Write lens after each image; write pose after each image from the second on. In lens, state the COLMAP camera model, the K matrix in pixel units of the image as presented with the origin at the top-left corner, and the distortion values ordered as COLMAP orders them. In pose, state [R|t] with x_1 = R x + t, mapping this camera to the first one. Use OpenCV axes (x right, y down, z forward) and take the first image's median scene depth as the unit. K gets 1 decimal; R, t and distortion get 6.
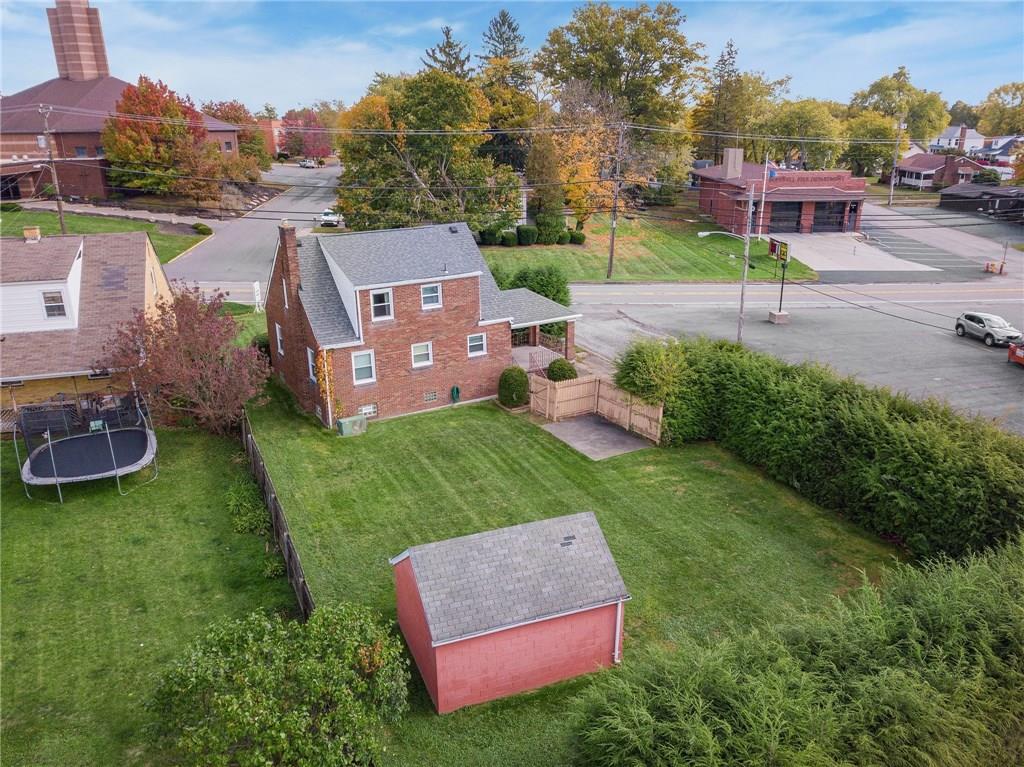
lens RADIAL K [[756.8, 0, 512.0], [0, 756.8, 383.5], [0, 0, 1]] dist [-0.003927, -0.024262]
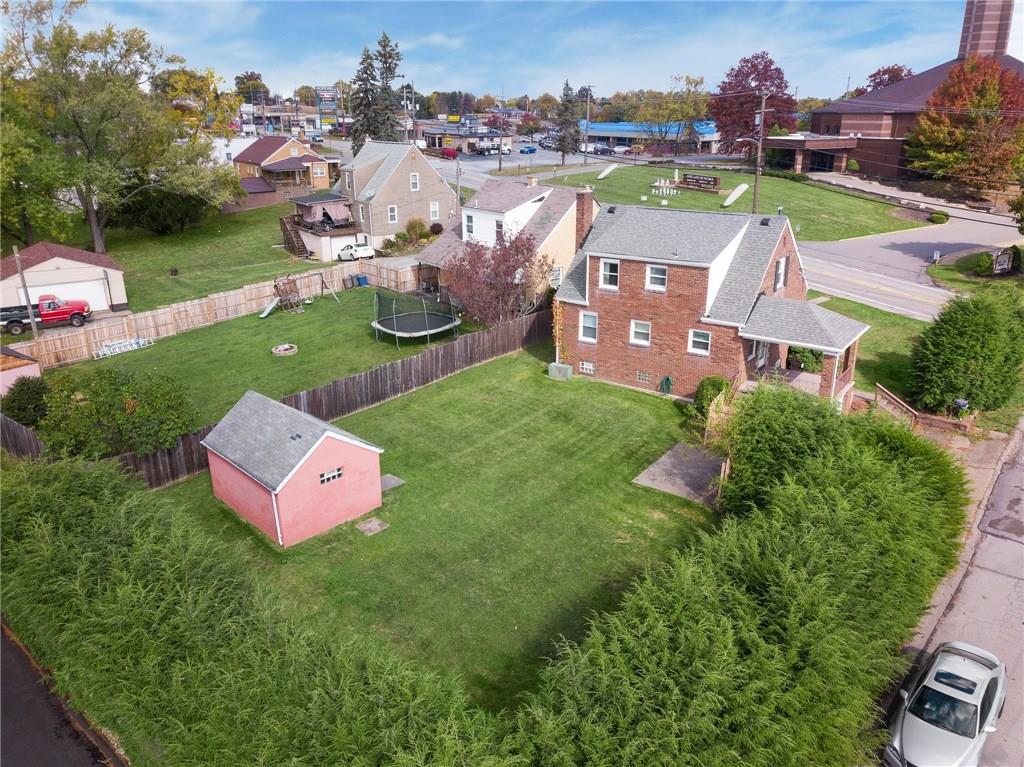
lens RADIAL K [[756.8, 0, 512.0], [0, 756.8, 383.5], [0, 0, 1]] dist [-0.003927, -0.024262]
pose [[0.372326, 0.307934, -0.875528, 0.719128], [-0.288671, 0.934985, 0.206085, -0.132697], [0.882067, 0.176009, 0.437011, 0.419383]]
